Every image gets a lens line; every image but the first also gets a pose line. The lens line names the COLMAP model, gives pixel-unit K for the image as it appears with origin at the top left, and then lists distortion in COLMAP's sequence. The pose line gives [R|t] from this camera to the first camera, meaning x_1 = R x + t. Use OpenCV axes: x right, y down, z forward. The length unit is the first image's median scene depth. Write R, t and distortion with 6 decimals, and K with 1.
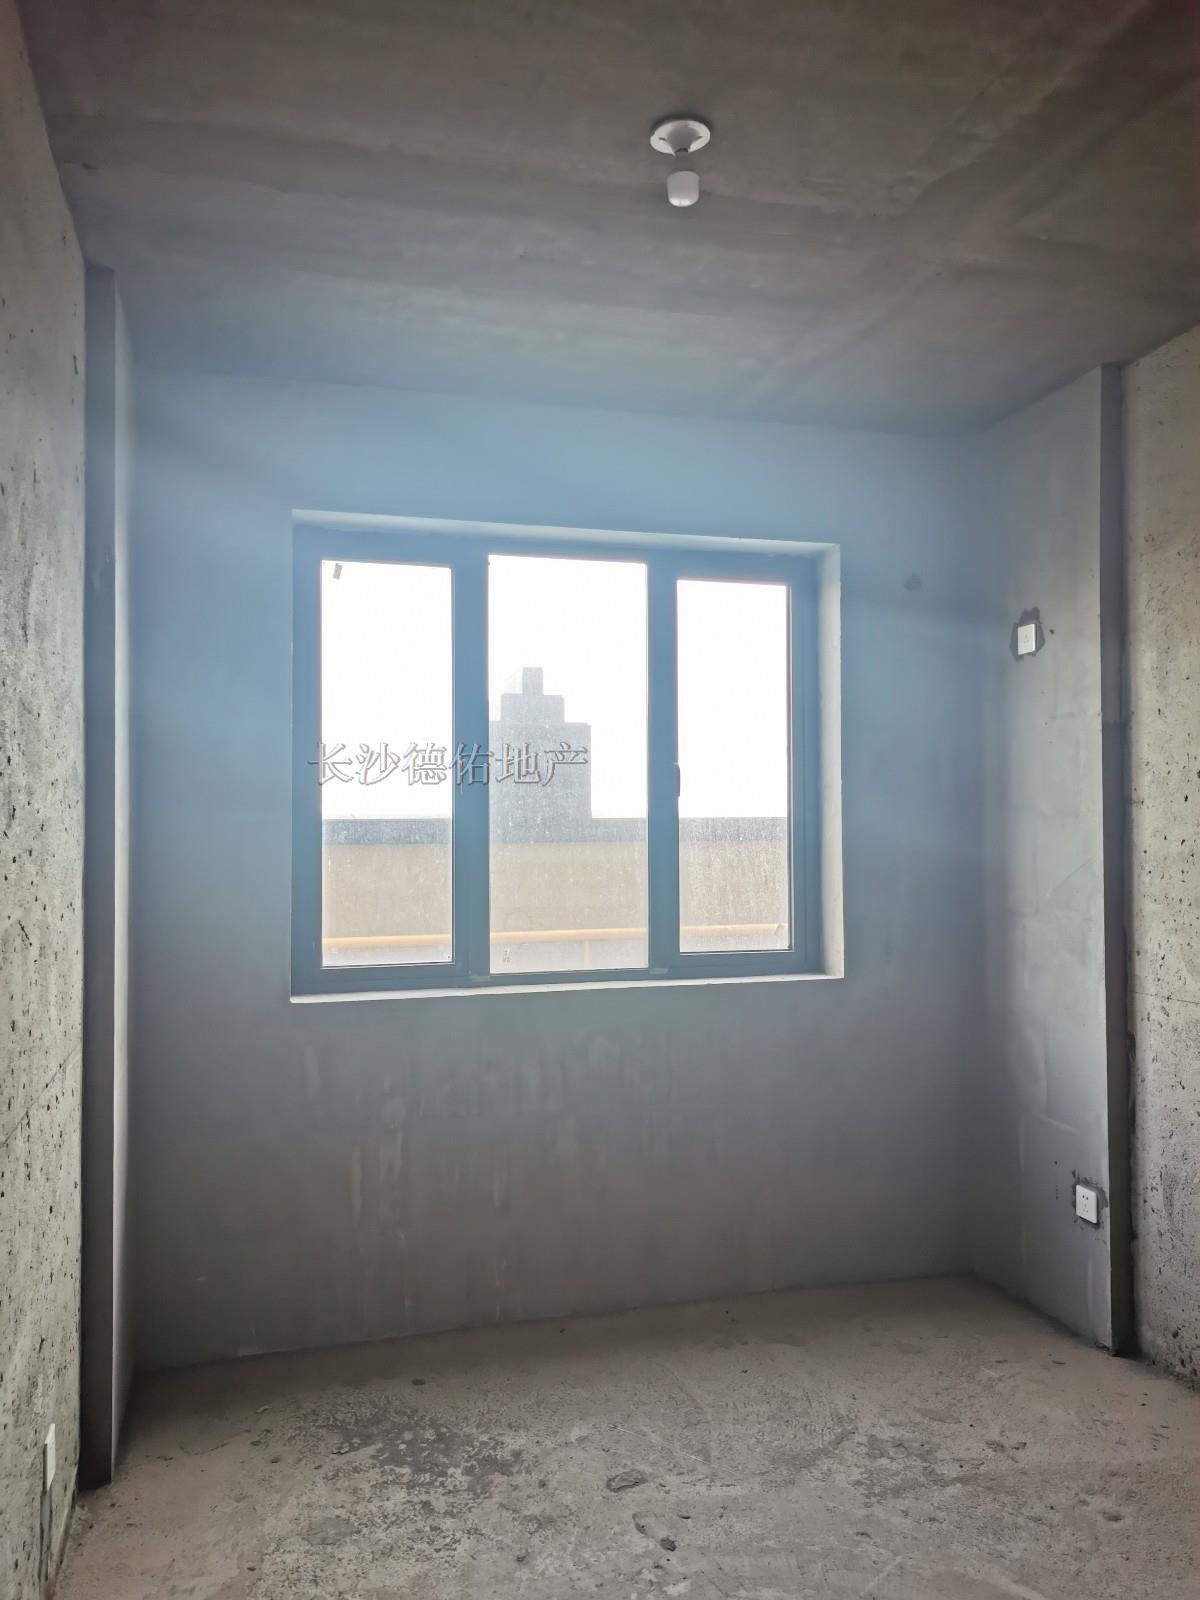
lens RADIAL K [[1255.5, 0, 548.5], [0, 1255.5, 798.6], [0, 0, 1]] dist [0.132157, -0.000814]
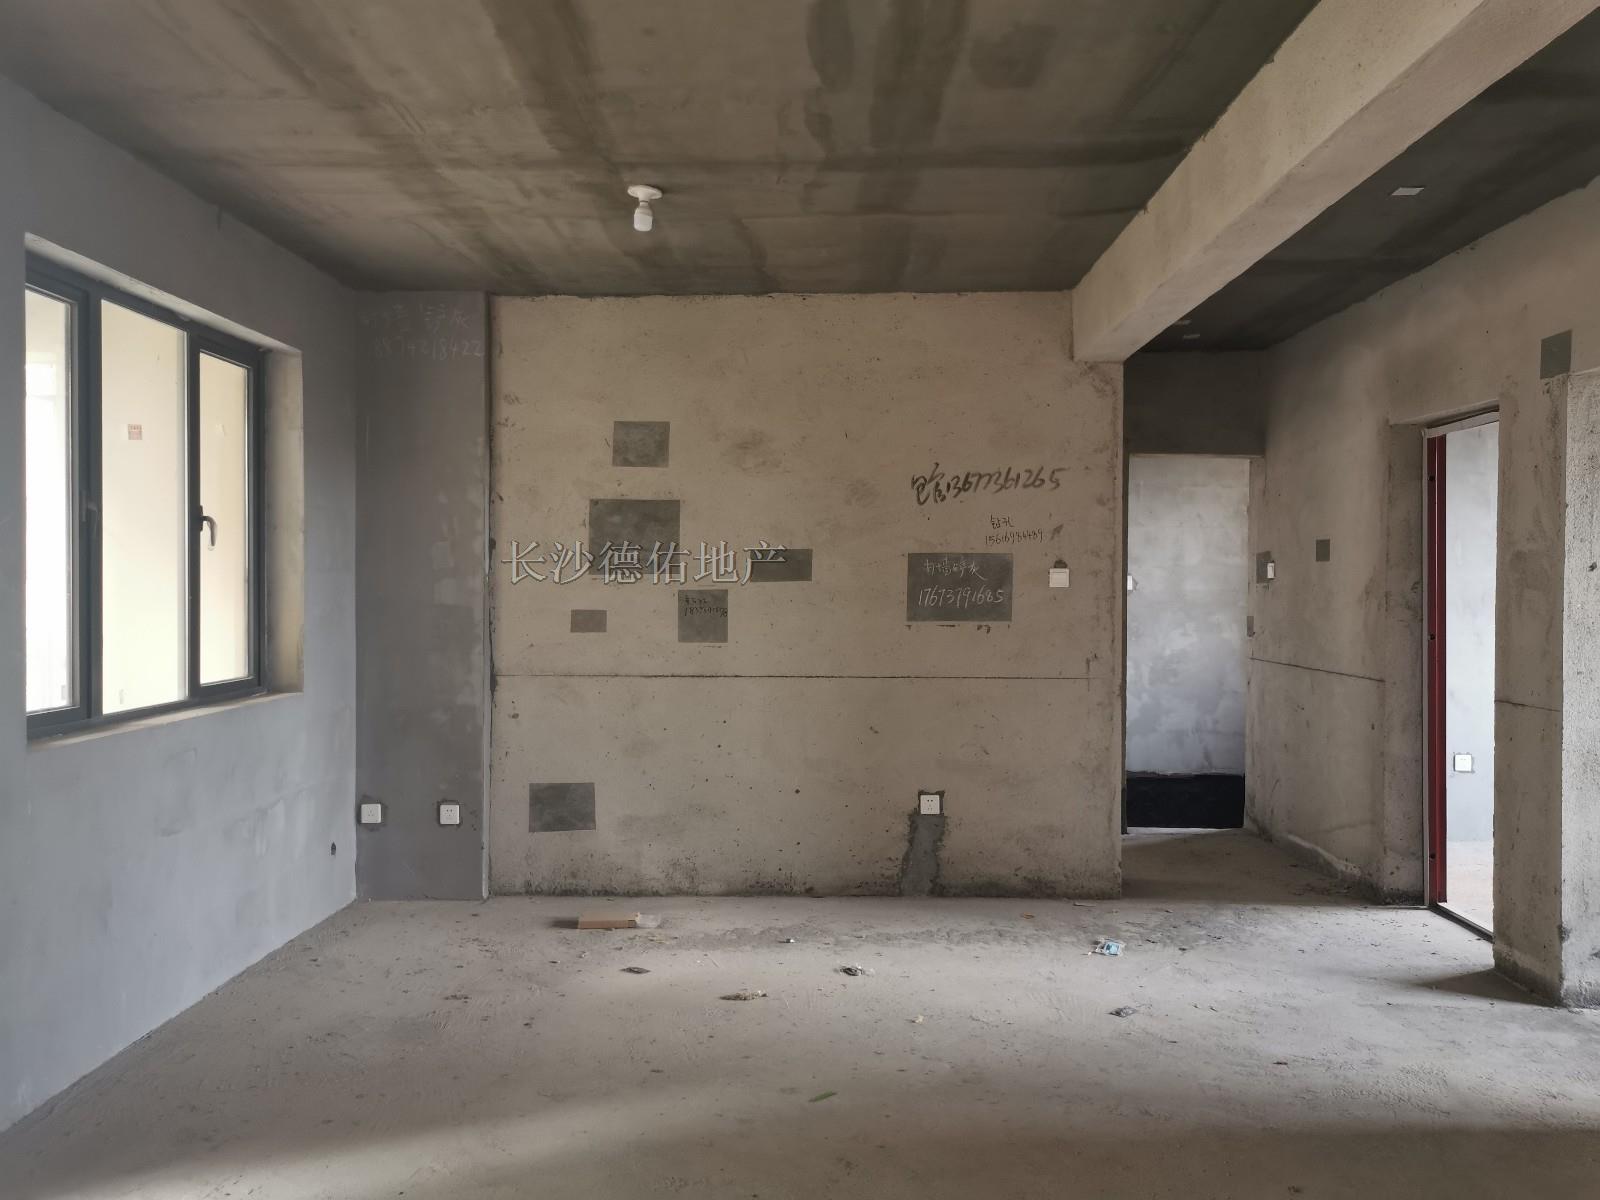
lens RADIAL K [[1255.5, 0, 798.3], [0, 1255.5, 603.9], [0, 0, 1]] dist [0.132157, -0.000814]
pose [[0.255872, -0.007034, 0.966685, -0.899803], [-0.034323, 0.999277, 0.016357, 0.012245], [-0.966101, -0.037365, 0.255446, 0.184070]]
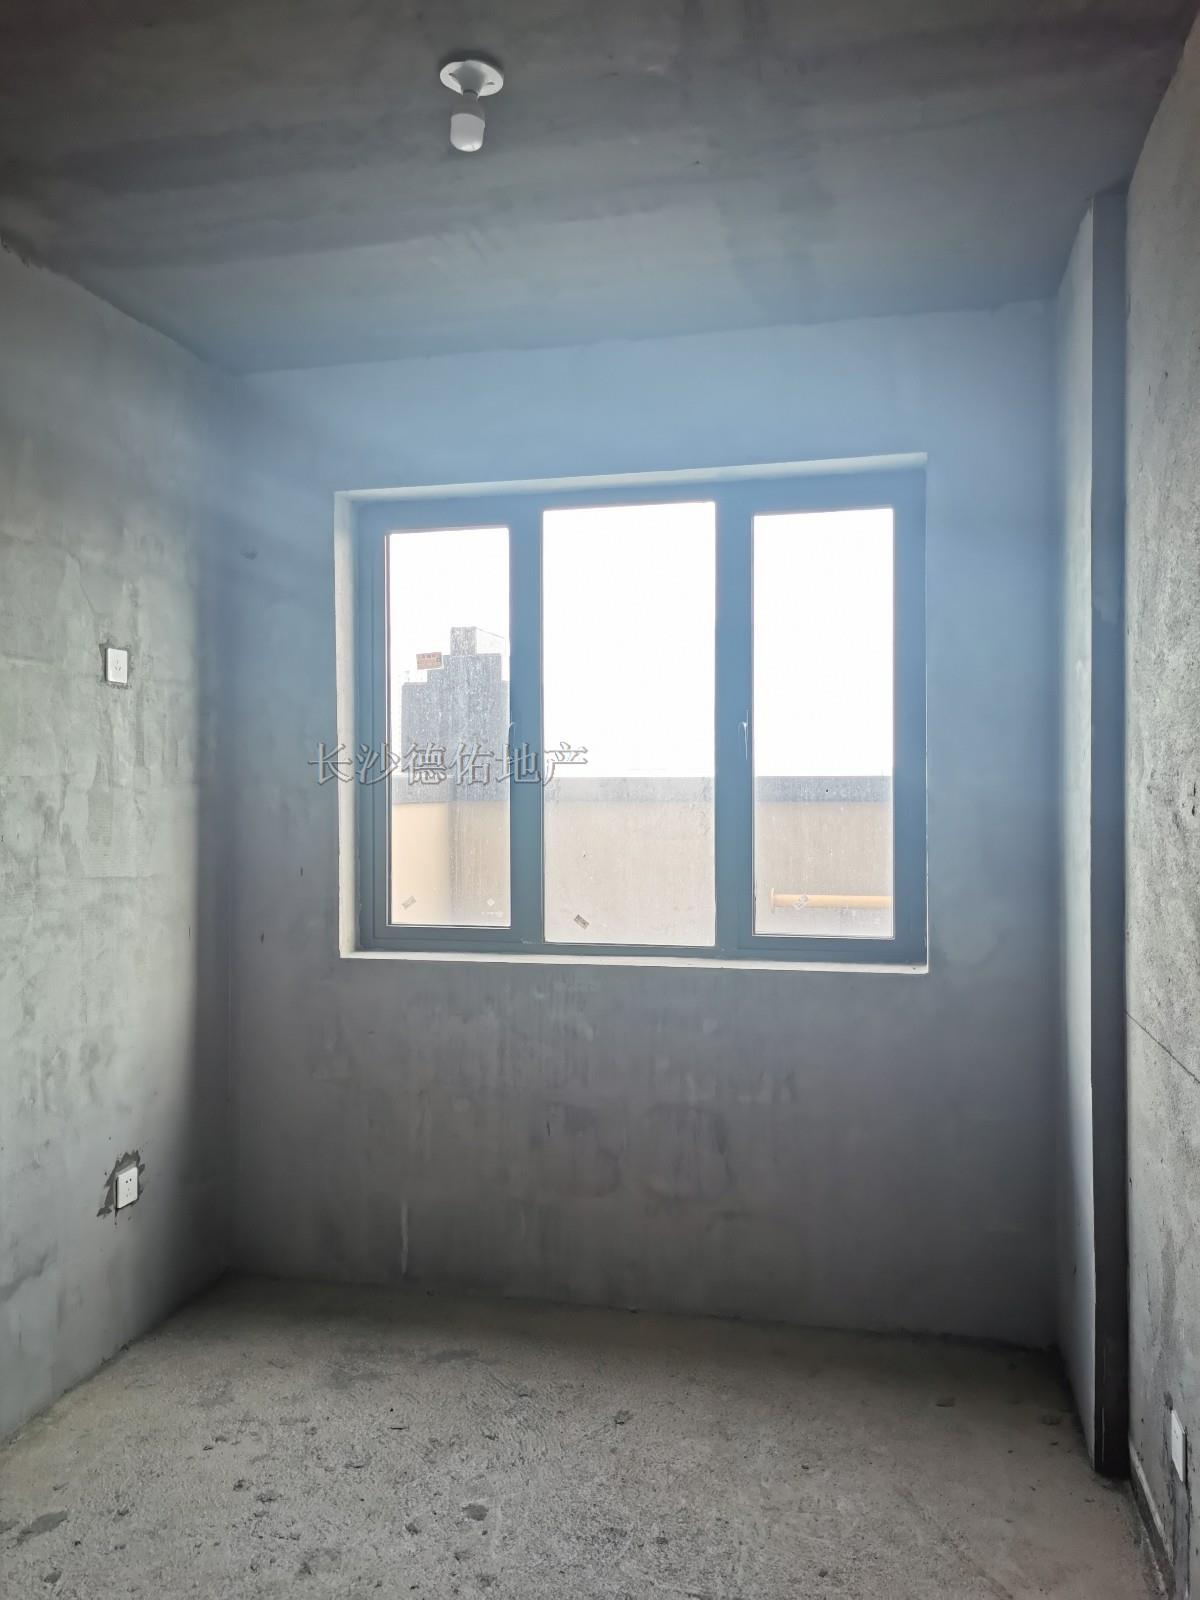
lens RADIAL K [[1255.5, 0, 548.5], [0, 1255.5, 798.6], [0, 0, 1]] dist [0.132157, -0.000814]
pose [[0.882467, 0.009718, -0.470275, 0.405089], [0.007460, 0.999372, 0.034652, -0.005882], [0.470316, -0.034087, 0.881840, 0.136556]]
